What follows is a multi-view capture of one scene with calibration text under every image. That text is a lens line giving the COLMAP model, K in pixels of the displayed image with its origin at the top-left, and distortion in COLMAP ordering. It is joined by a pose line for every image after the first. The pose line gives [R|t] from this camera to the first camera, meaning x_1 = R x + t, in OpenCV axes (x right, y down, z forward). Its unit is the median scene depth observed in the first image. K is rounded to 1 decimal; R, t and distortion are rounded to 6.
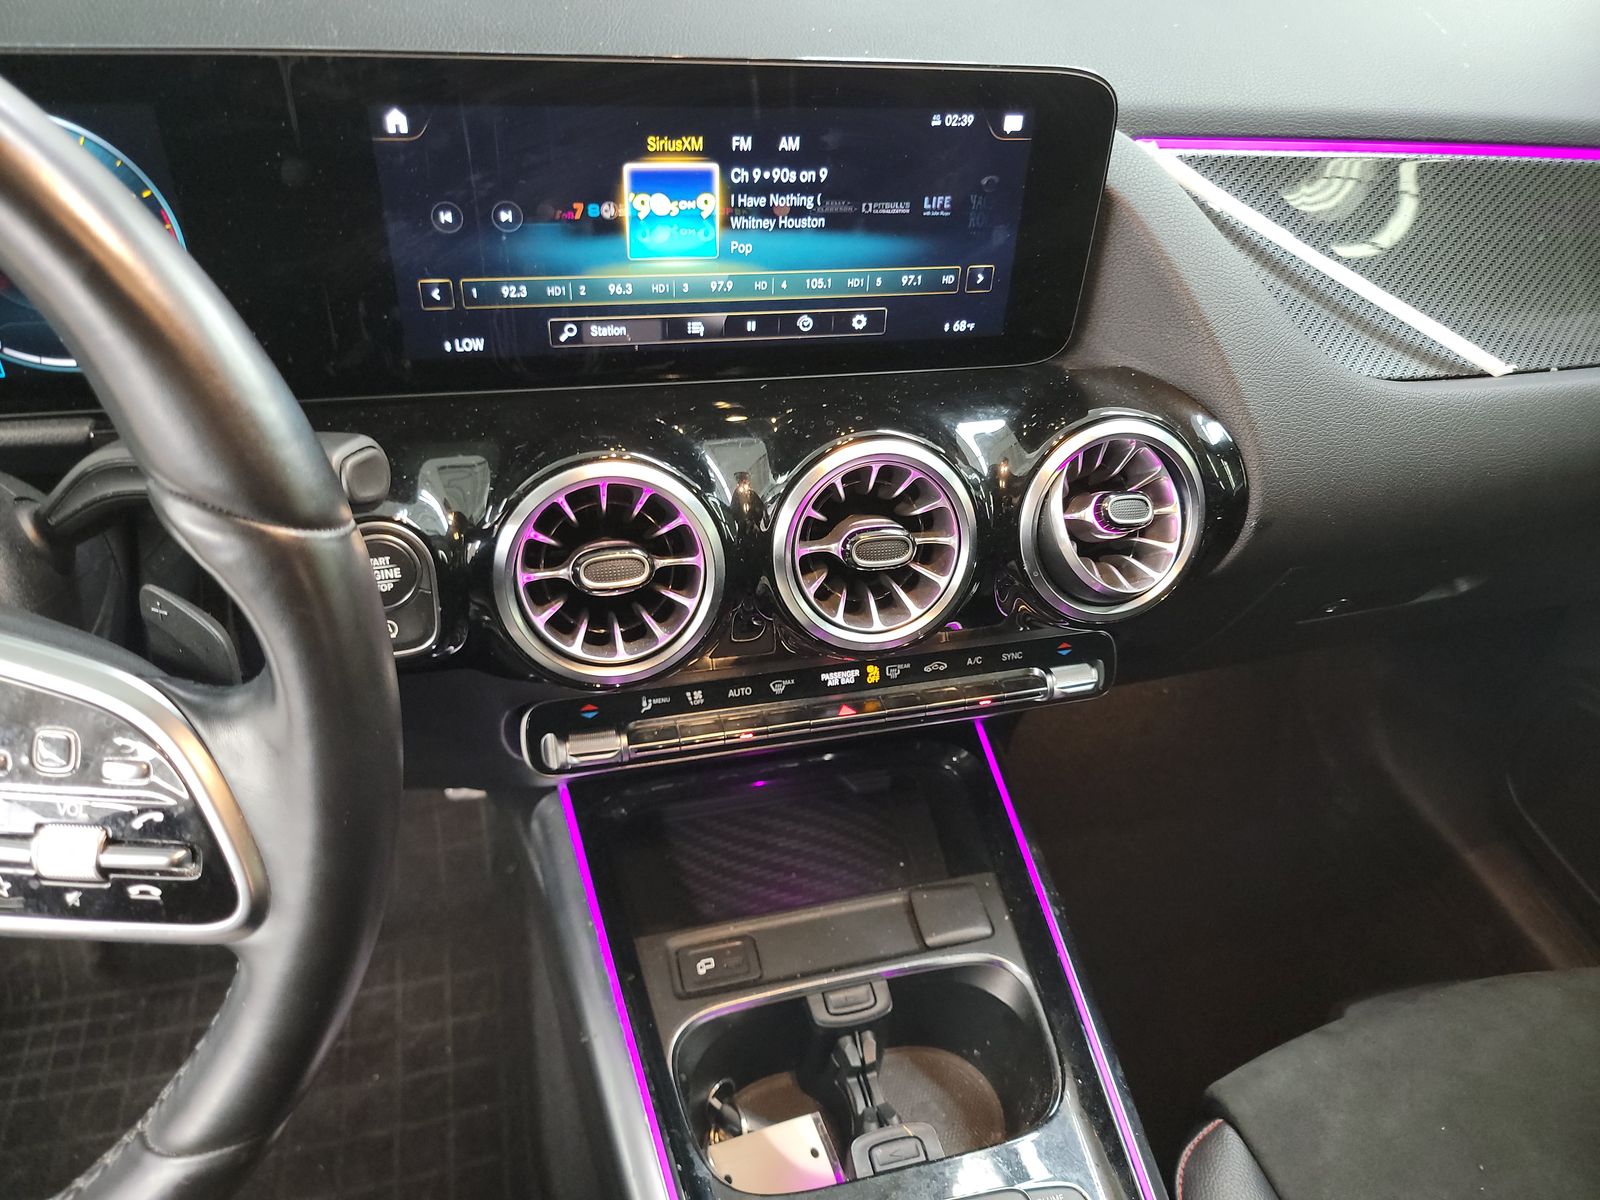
lens RADIAL K [[1118.0, 0, 825.0], [0, 1118.0, 600.1], [0, 0, 1]] dist [0.053075, -0.045836]
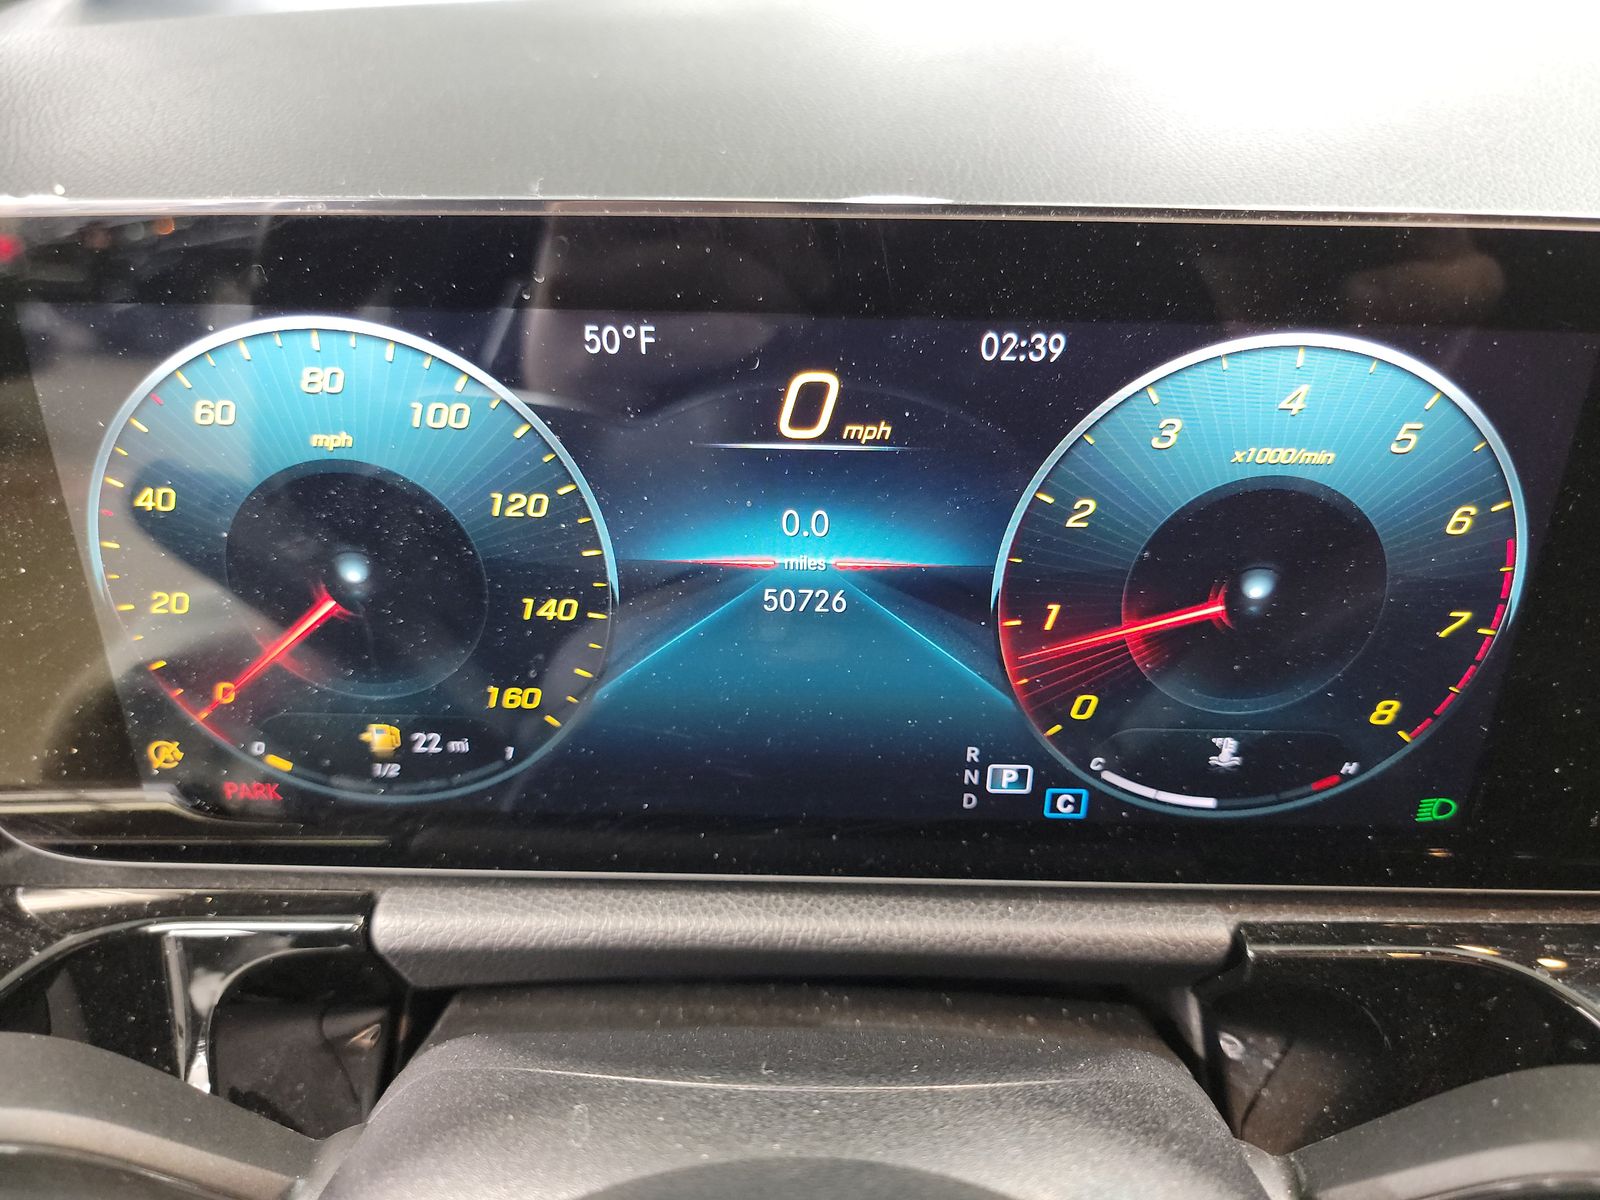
lens RADIAL K [[1118.0, 0, 825.0], [0, 1118.0, 600.1], [0, 0, 1]] dist [0.053075, -0.045836]
pose [[0.971849, 0.068820, -0.225328, -0.654850], [-0.109825, 0.978453, -0.174837, -0.172682], [0.208440, 0.194662, 0.958467, 0.407768]]
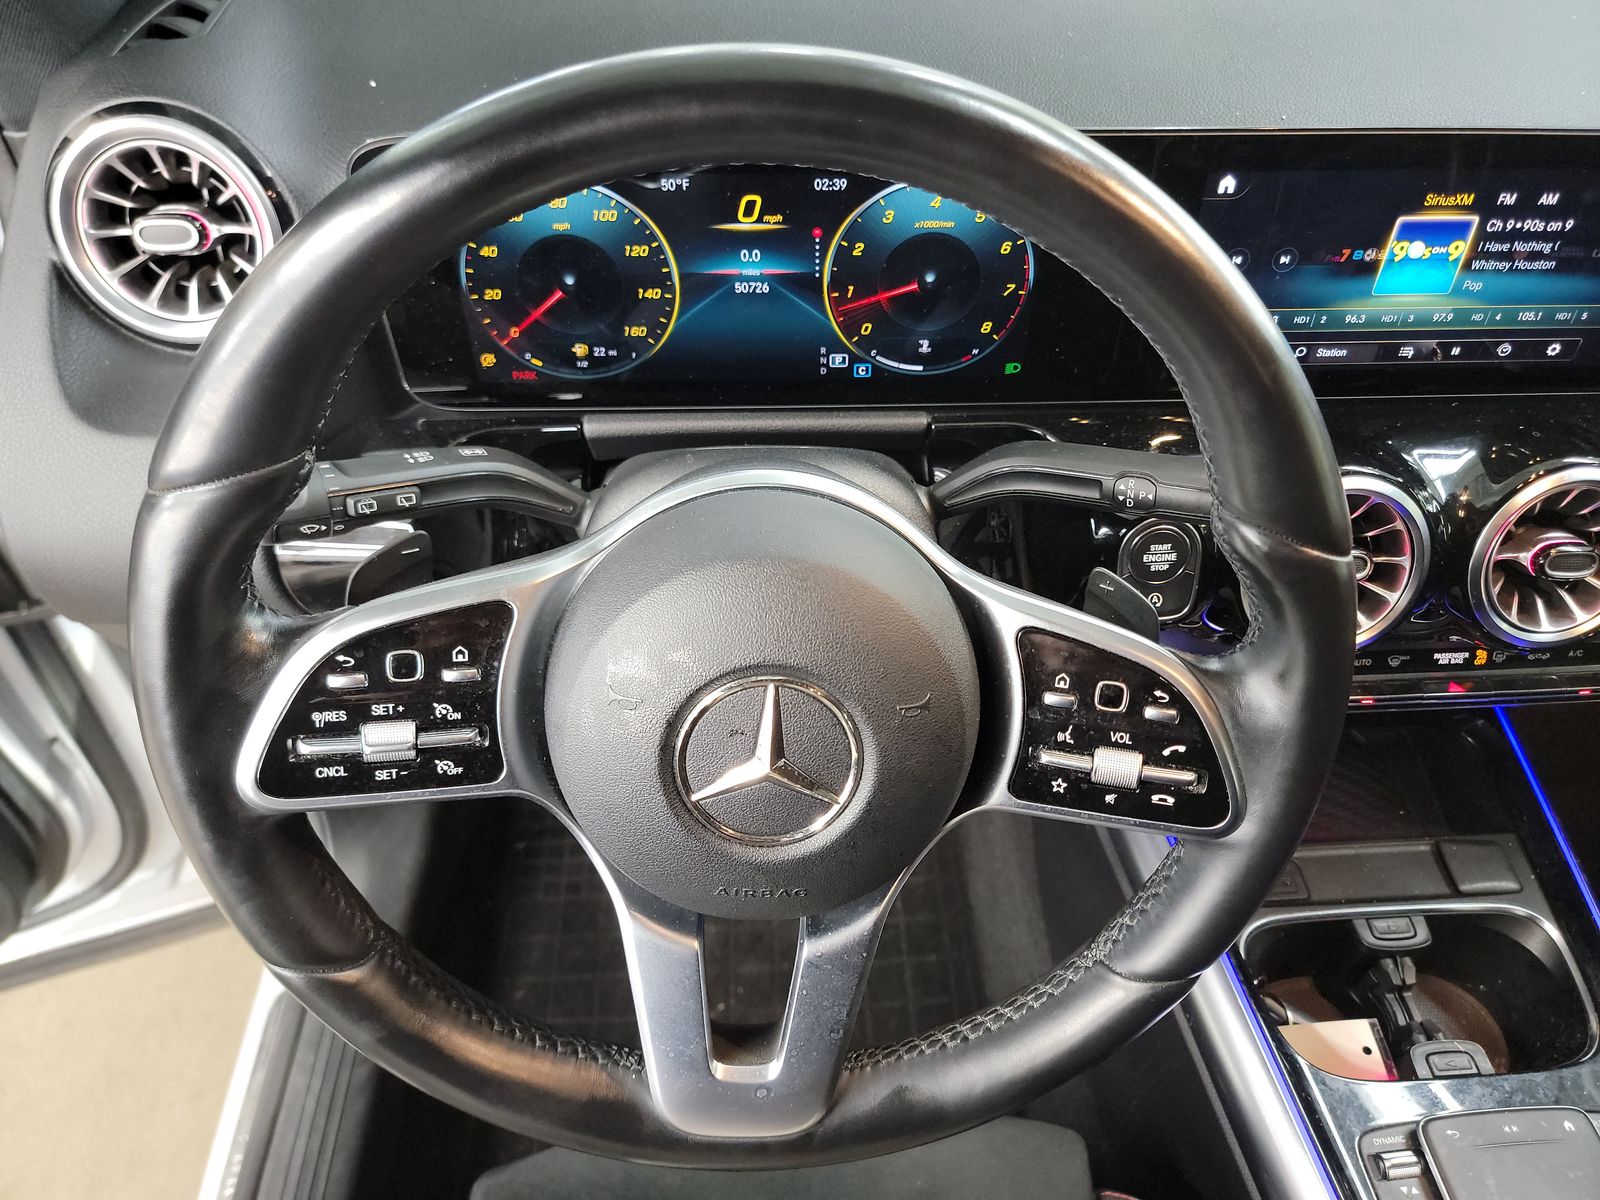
lens RADIAL K [[1118.0, 0, 825.0], [0, 1118.0, 600.1], [0, 0, 1]] dist [0.053075, -0.045836]
pose [[0.981047, 0.095588, -0.168553, -0.479406], [-0.078072, 0.991118, 0.107659, -0.070596], [0.177347, -0.092460, 0.979795, -0.254916]]
